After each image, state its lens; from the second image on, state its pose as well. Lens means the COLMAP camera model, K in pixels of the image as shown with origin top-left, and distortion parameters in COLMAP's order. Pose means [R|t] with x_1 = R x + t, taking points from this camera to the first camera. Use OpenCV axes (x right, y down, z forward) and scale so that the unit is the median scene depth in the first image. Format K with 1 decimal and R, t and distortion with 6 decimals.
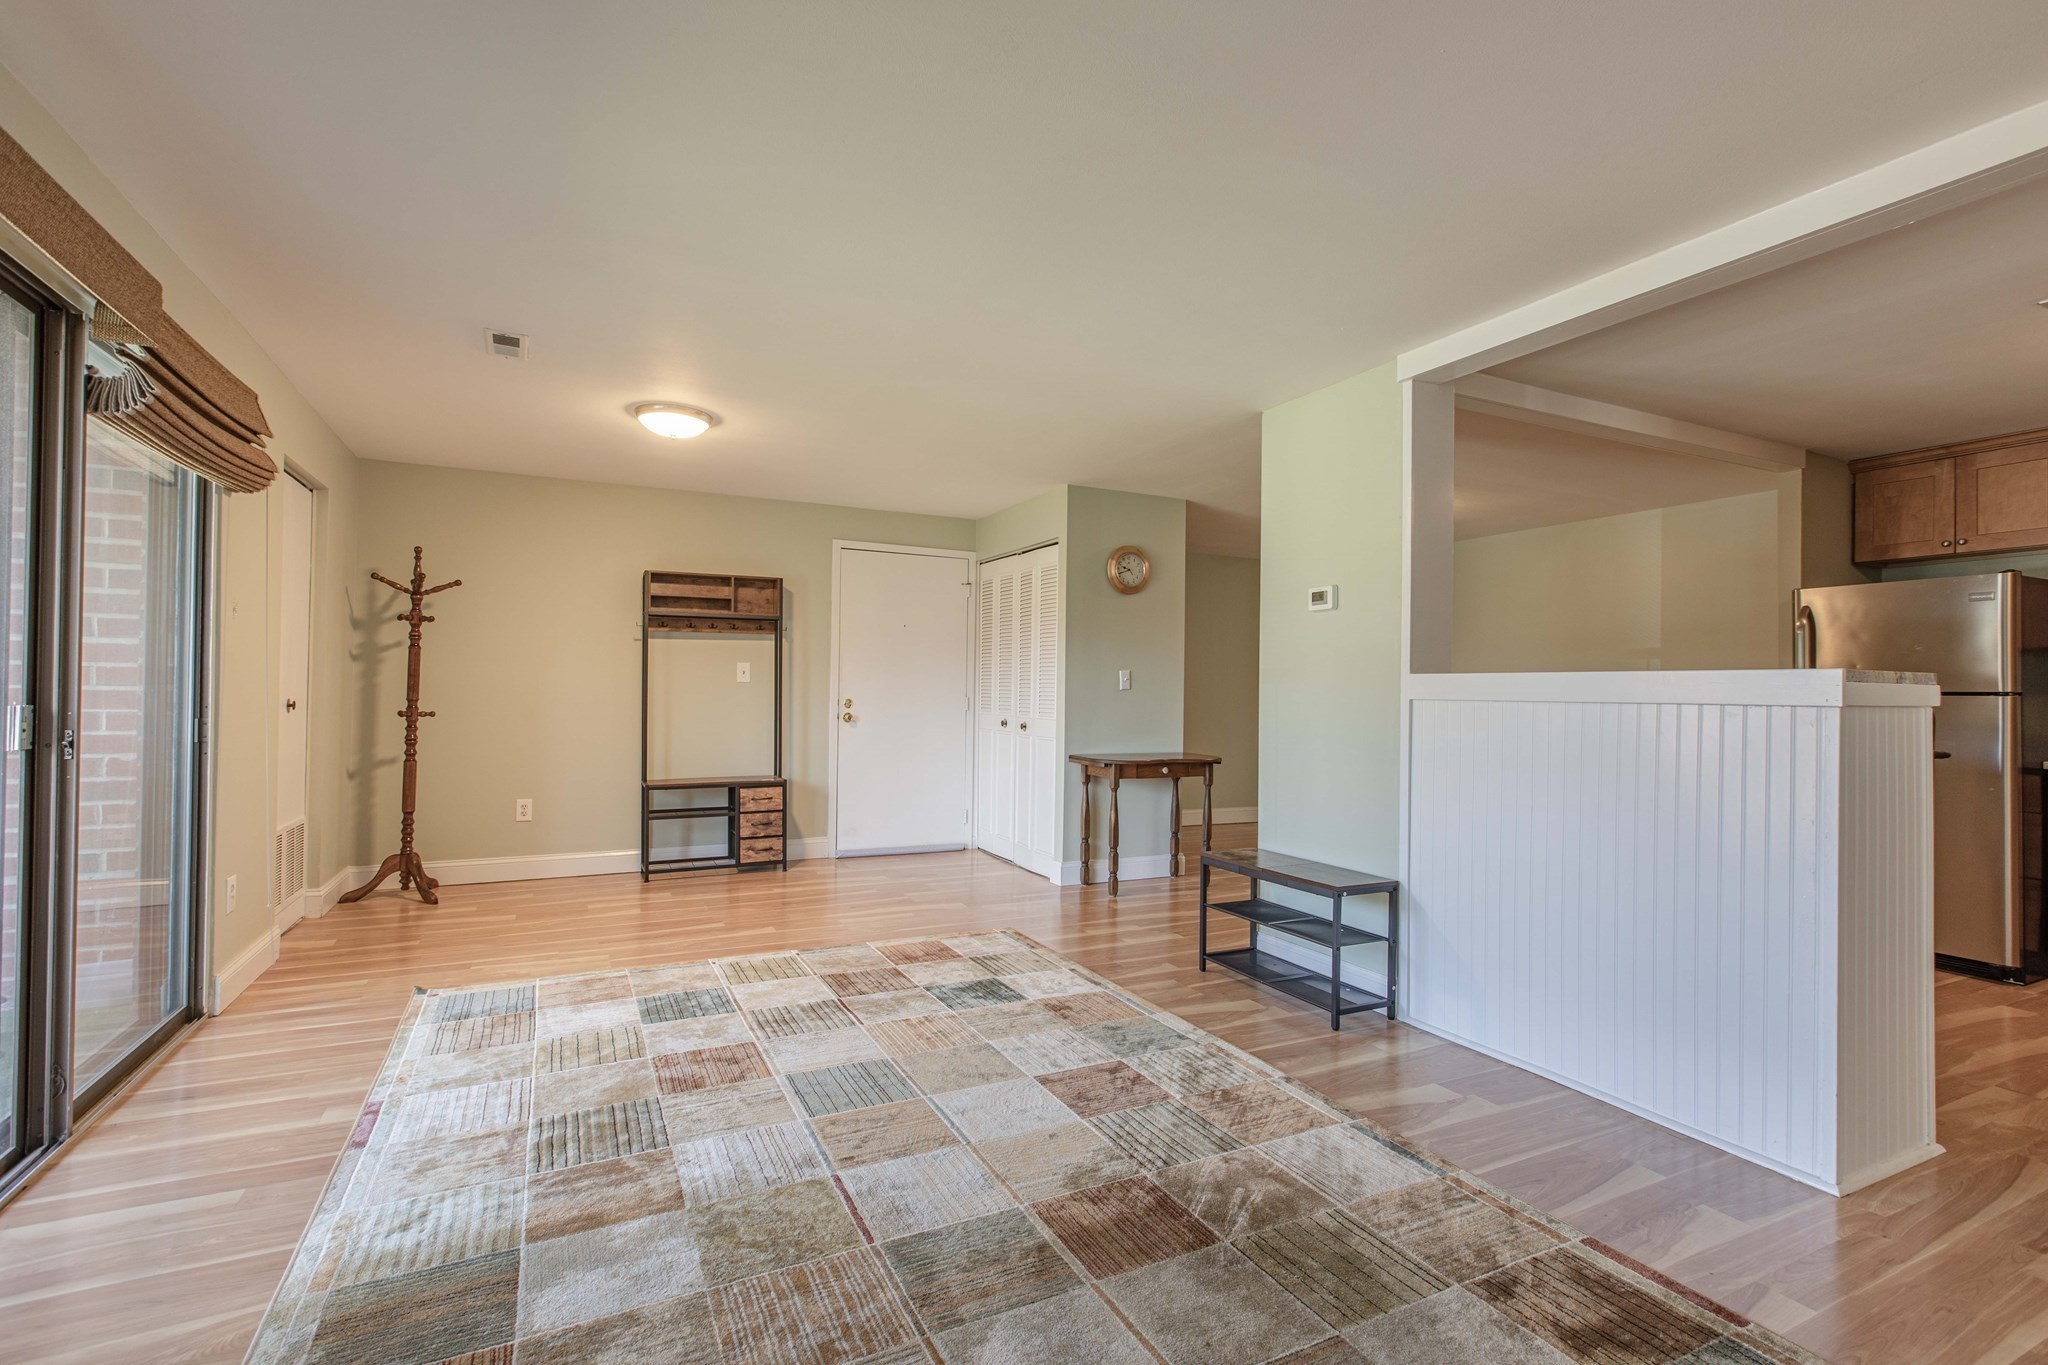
lens RADIAL K [[934.3, 0, 1032.9], [0, 934.3, 680.7], [0, 0, 1]] dist [0.006845, -0.001820]
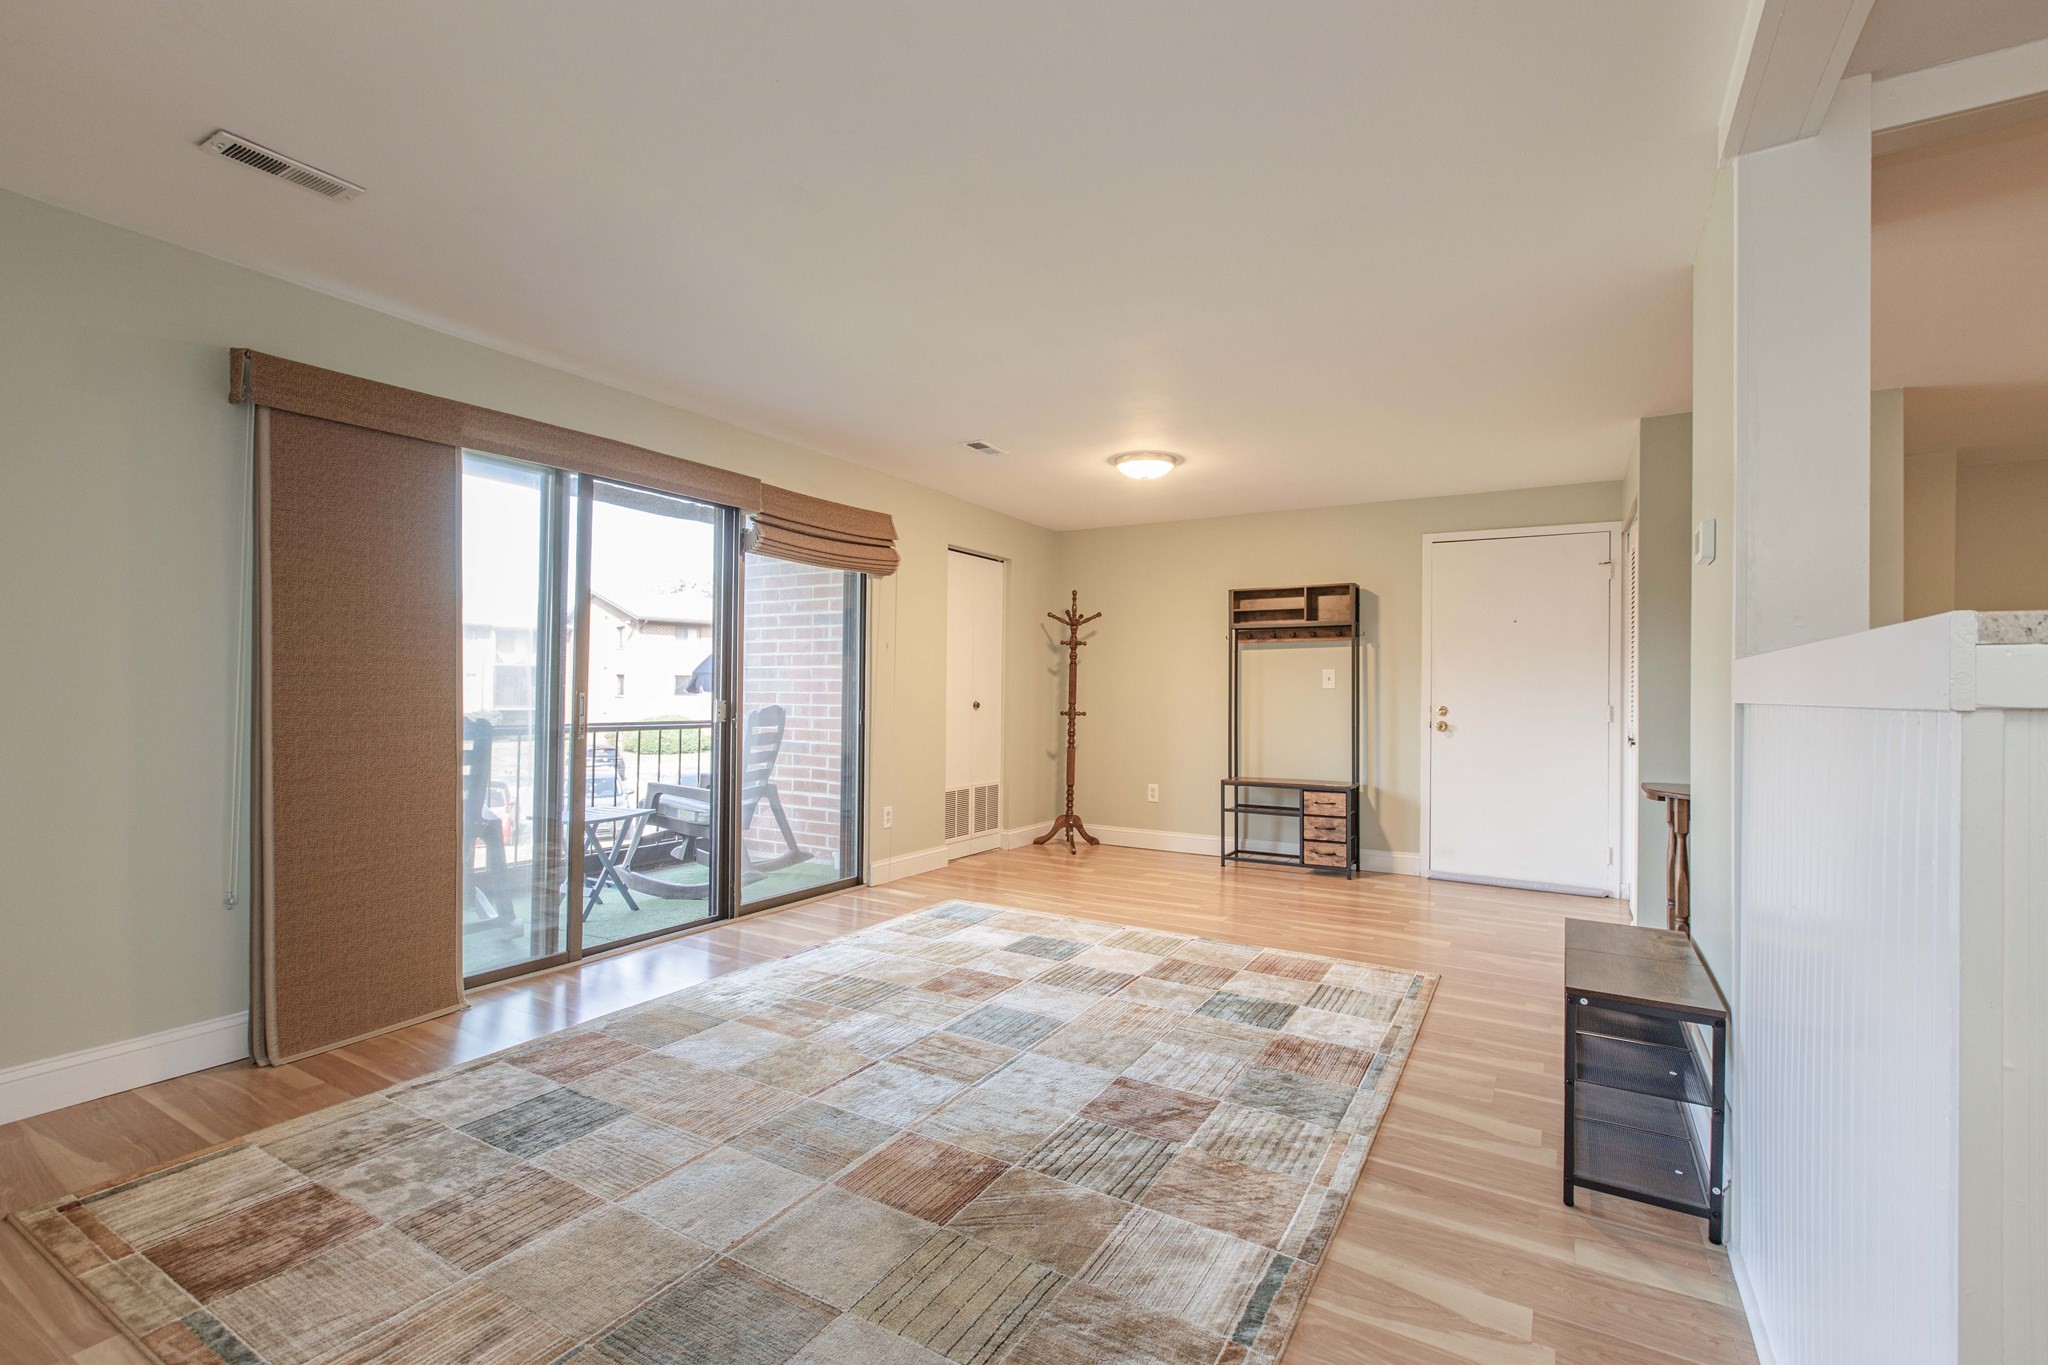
lens RADIAL K [[934.3, 0, 1027.5], [0, 934.3, 674.3], [0, 0, 1]] dist [0.006845, -0.001820]
pose [[0.539466, -0.021713, -0.841727, 0.541132], [0.003863, 0.999721, -0.023313, 0.012193], [0.841998, 0.009325, 0.539400, 0.253364]]
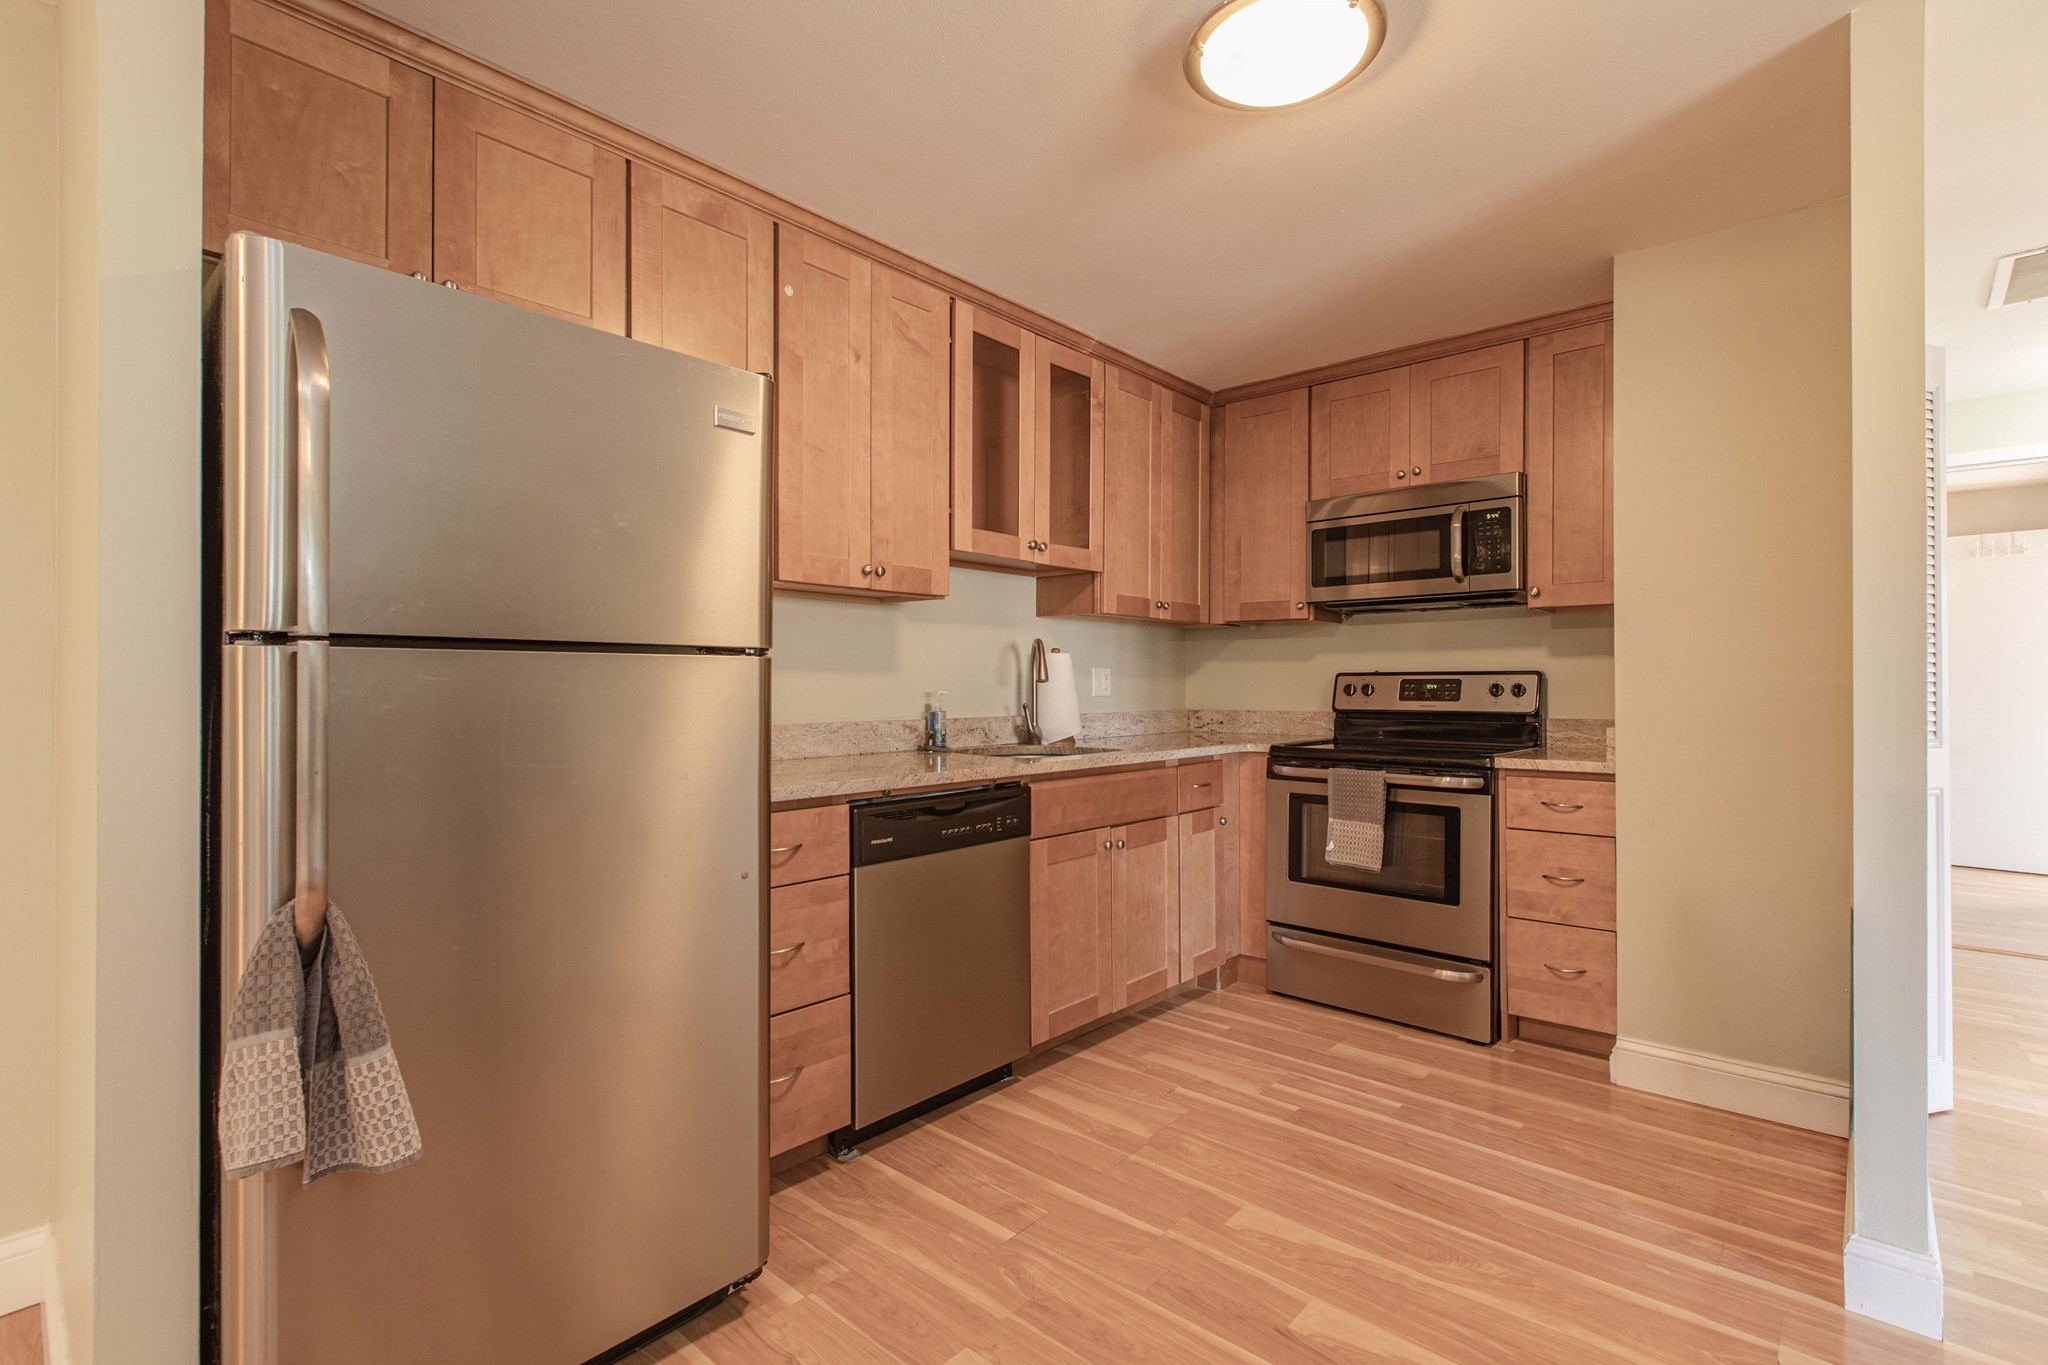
lens RADIAL K [[934.3, 0, 1034.2], [0, 934.3, 678.6], [0, 0, 1]] dist [0.006845, -0.001820]
pose [[-0.367256, -0.005910, 0.930101, 0.550858], [-0.018723, 0.999824, -0.001040, 0.023357], [-0.929931, -0.017796, -0.367302, 0.991999]]
